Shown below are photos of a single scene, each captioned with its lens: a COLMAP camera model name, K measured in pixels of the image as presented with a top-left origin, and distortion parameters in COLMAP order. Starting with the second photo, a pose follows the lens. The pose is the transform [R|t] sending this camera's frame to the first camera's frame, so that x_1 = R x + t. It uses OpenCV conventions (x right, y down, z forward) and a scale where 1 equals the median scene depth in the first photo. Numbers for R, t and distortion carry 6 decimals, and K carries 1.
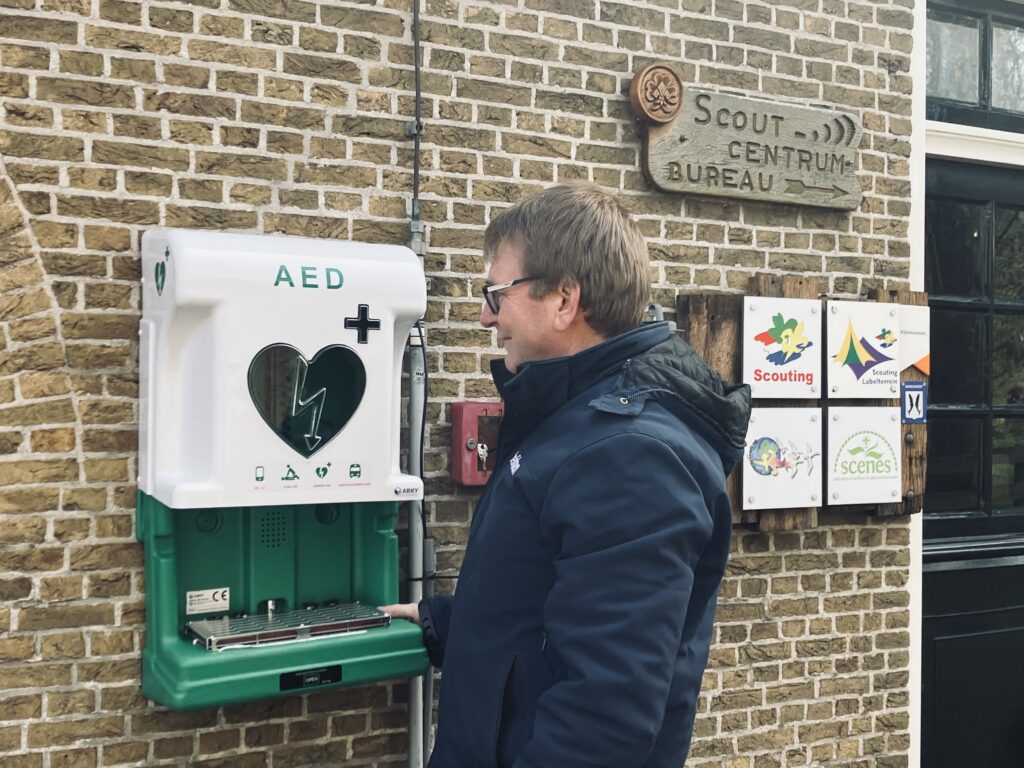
lens RADIAL K [[1331.3, 0, 512.8], [0, 1331.3, 393.4], [0, 0, 1]] dist [0.078617, 0.000000]
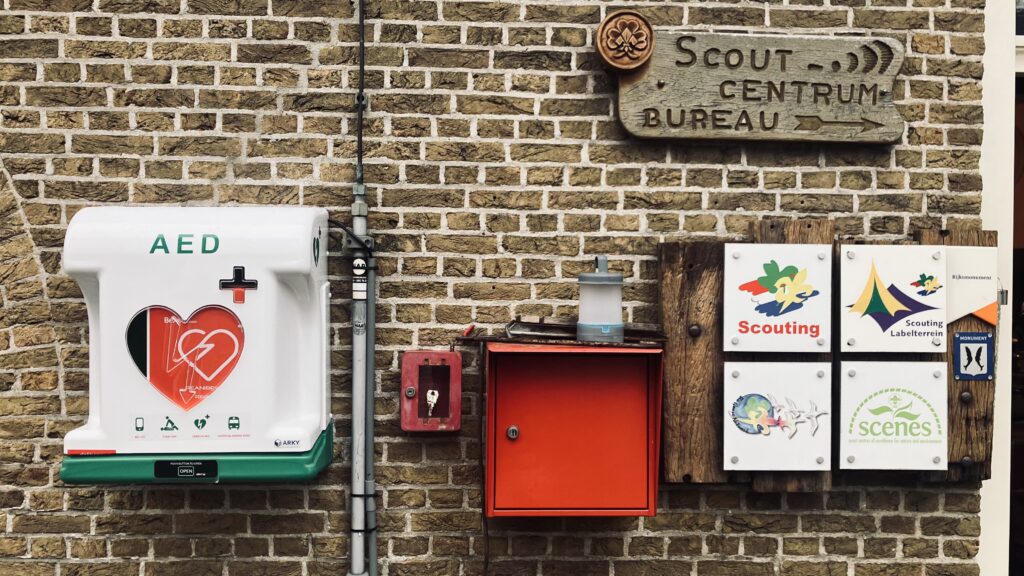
lens RADIAL K [[797.9, 0, 516.5], [0, 797.9, 283.9], [0, 0, 1]] dist [0.006502, 0.033378]
pose [[0.885884, 0.004173, -0.463887, 0.330167], [-0.003577, 0.999991, 0.002165, -0.048574], [0.463892, -0.000258, 0.885892, 0.468468]]
